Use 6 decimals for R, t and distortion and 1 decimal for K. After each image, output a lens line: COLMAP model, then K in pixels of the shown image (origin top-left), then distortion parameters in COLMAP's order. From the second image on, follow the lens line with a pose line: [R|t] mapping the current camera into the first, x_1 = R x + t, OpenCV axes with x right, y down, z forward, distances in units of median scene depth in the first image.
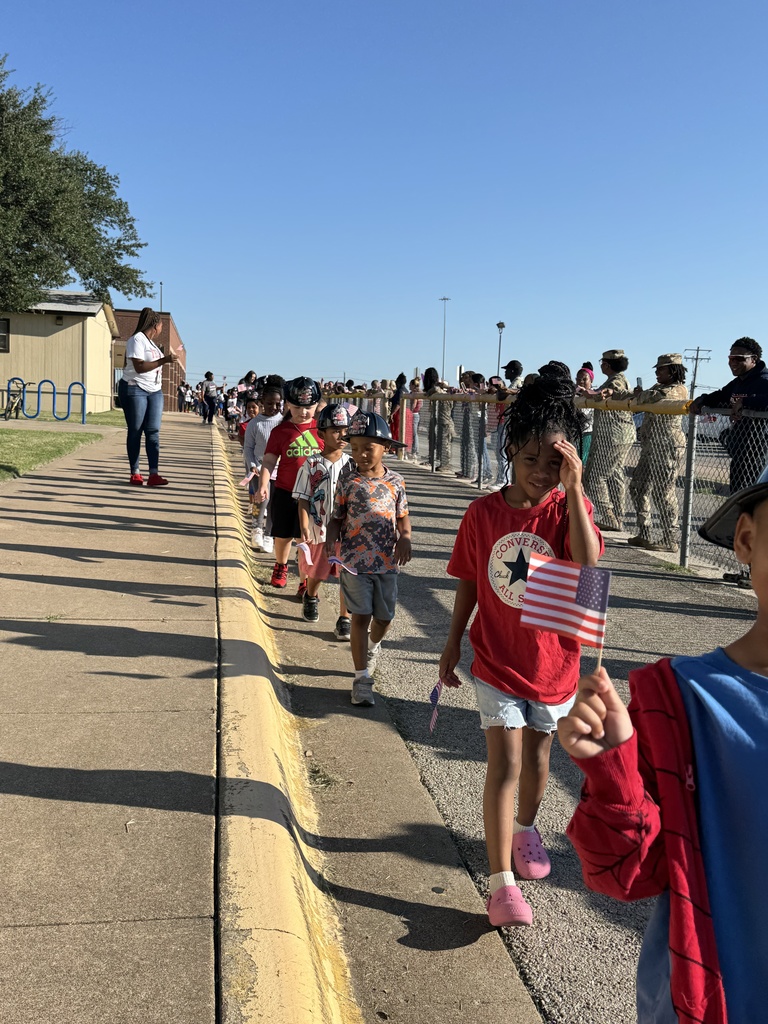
lens RADIAL K [[1023.8, 0, 384.0], [0, 1023.8, 512.0], [0, 0, 1]] dist [0.123472, -0.268070]
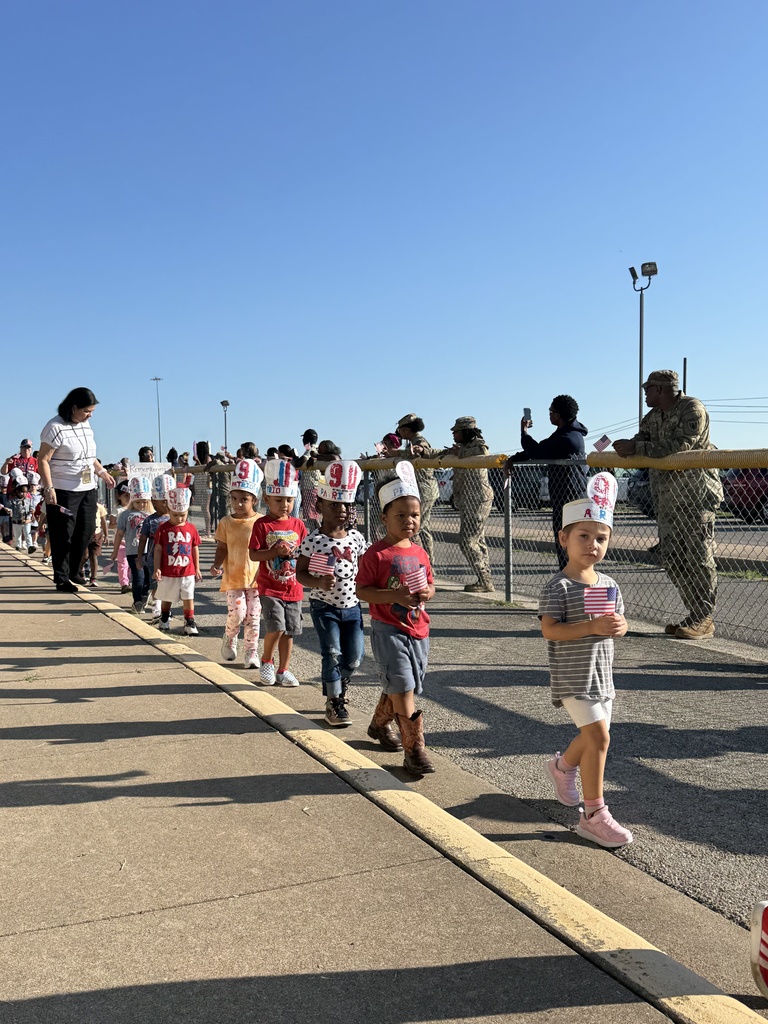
lens RADIAL K [[1023.8, 0, 384.0], [0, 1023.8, 512.0], [0, 0, 1]] dist [0.123472, -0.268070]
pose [[0.961341, -0.054938, 0.269825, -0.032793], [0.074985, 0.995093, -0.064555, 0.004248], [-0.264954, 0.082292, 0.960743, -0.009406]]
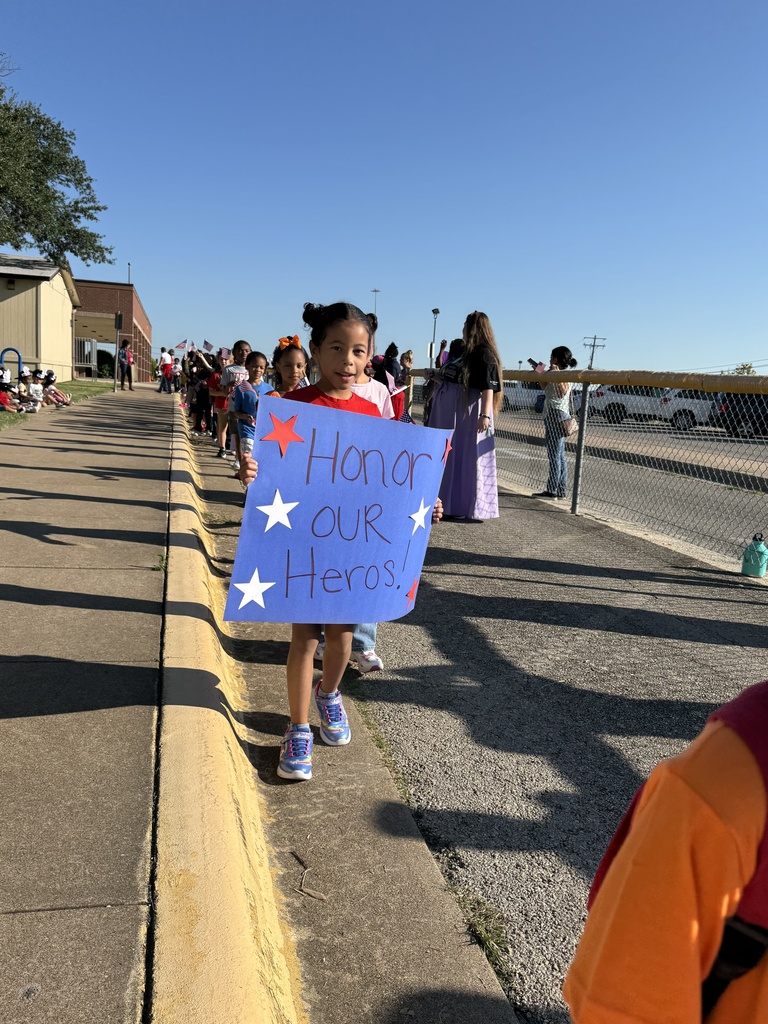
lens RADIAL K [[821.7, 0, 384.0], [0, 821.7, 512.0], [0, 0, 1]] dist [-0.001713, 0.000817]
pose [[0.996695, 0.005687, 0.081030, -0.033674], [-0.010250, 0.998377, 0.056013, -0.023097], [-0.080580, -0.056659, 0.995137, 0.212972]]
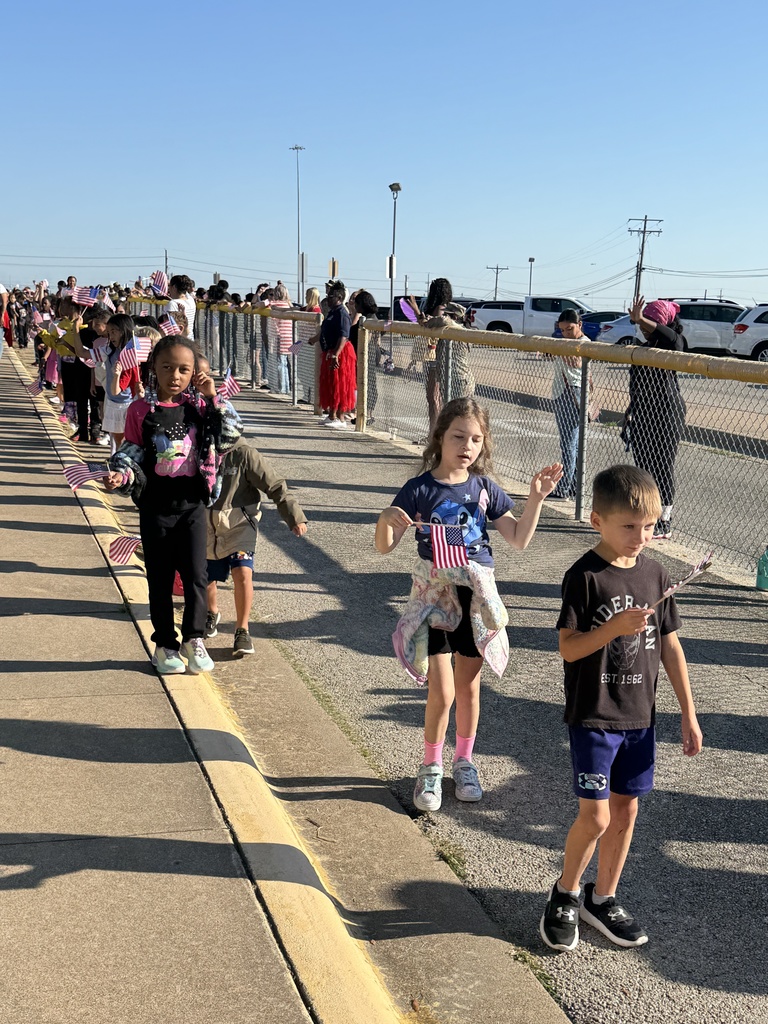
lens RADIAL K [[1328.0, 0, 384.0], [0, 1328.0, 512.0], [0, 0, 1]] dist [0.017965, 0.024107]
pose [[0.991494, -0.034620, 0.125460, -0.042979], [0.026691, 0.997571, 0.064337, -0.032804], [-0.127383, -0.060441, 0.990010, 0.145099]]
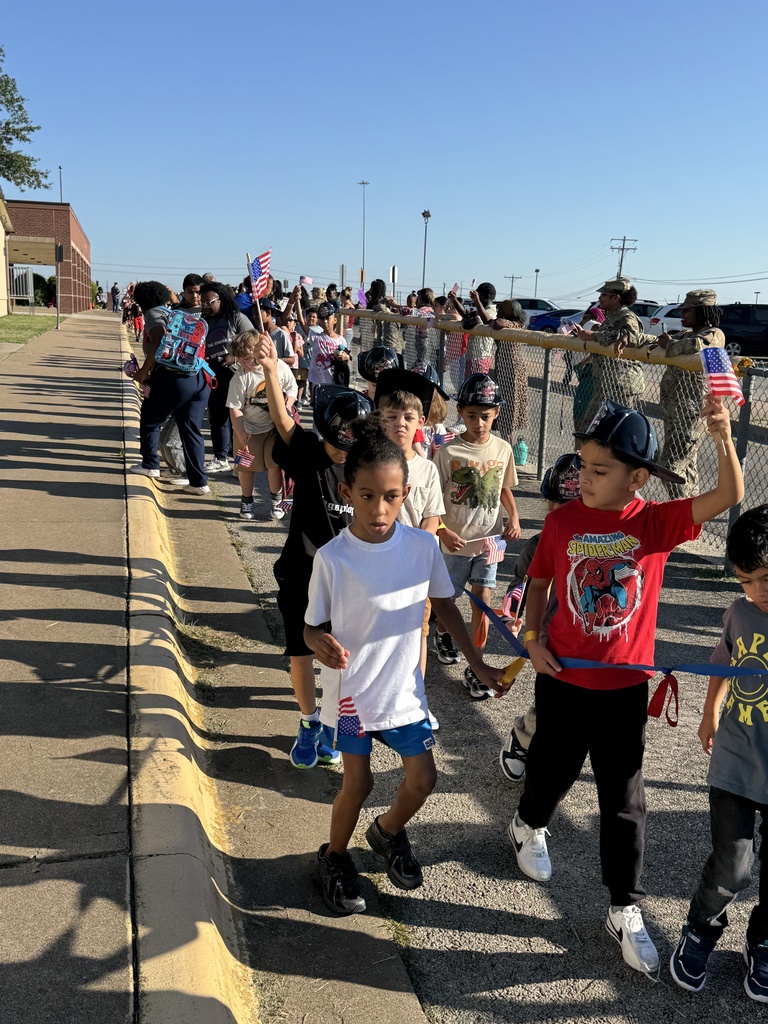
lens RADIAL K [[1023.8, 0, 384.0], [0, 1023.8, 512.0], [0, 0, 1]] dist [0.123472, -0.268070]
pose [[0.996898, -0.022463, 0.075428, -0.008355], [0.014415, 0.994304, 0.105599, -0.020201], [-0.077370, -0.104185, 0.991544, 0.057683]]
